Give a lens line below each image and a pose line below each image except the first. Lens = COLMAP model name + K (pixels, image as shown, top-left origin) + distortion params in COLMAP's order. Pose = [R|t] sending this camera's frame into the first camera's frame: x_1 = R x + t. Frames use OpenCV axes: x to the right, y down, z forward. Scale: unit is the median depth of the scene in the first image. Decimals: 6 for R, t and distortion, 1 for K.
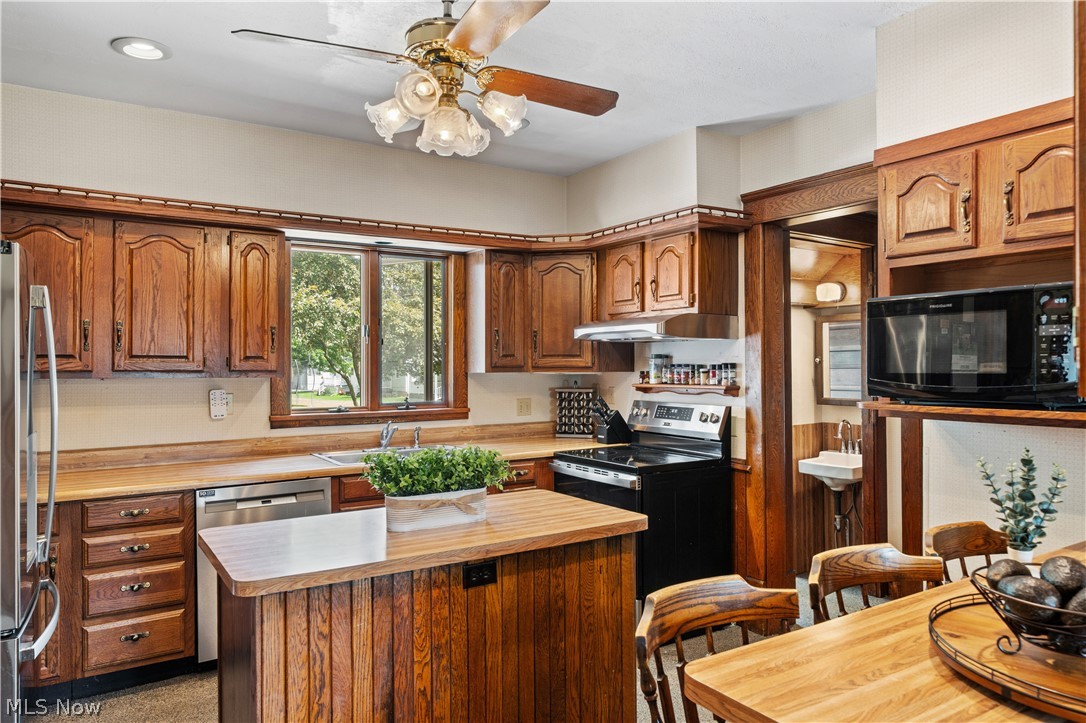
lens RADIAL K [[726.1, 0, 543.0], [0, 726.1, 361.5], [0, 0, 1]] dist [0.002764, 0.001530]
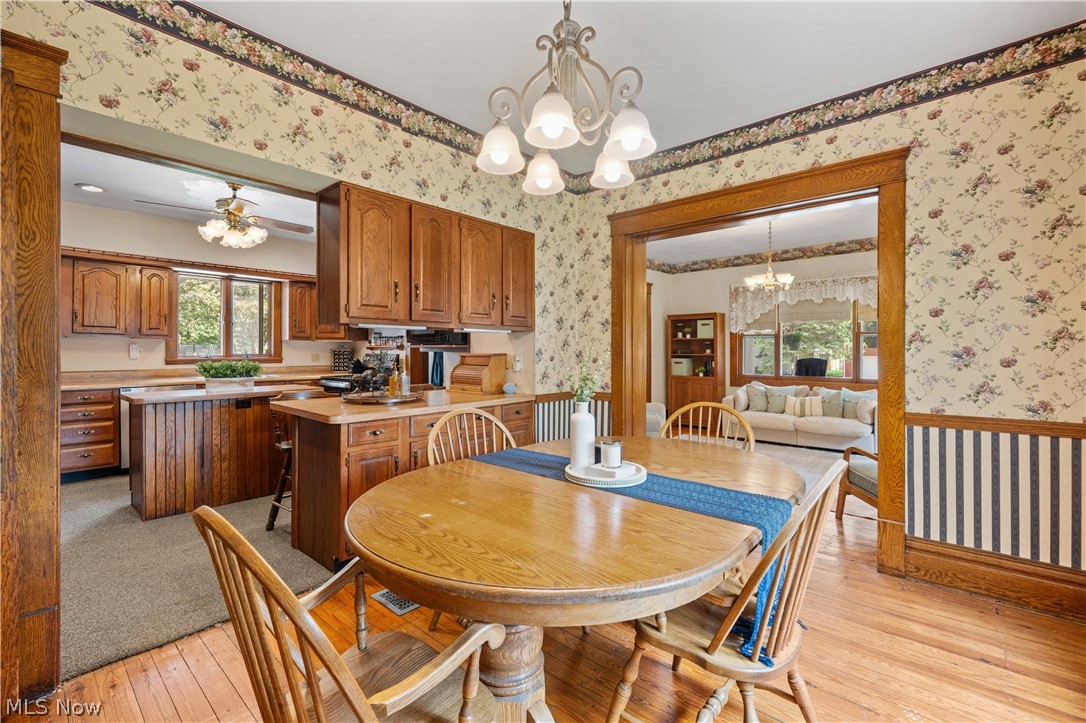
lens RADIAL K [[478.0, 0, 544.4], [0, 478.0, 352.7], [0, 0, 1]] dist [0.002058, 0.000057]
pose [[0.963561, 0.006840, 0.267402, 0.310782], [-0.008149, 0.999960, 0.003784, 0.049397], [-0.267365, -0.005825, 0.963578, -0.617673]]
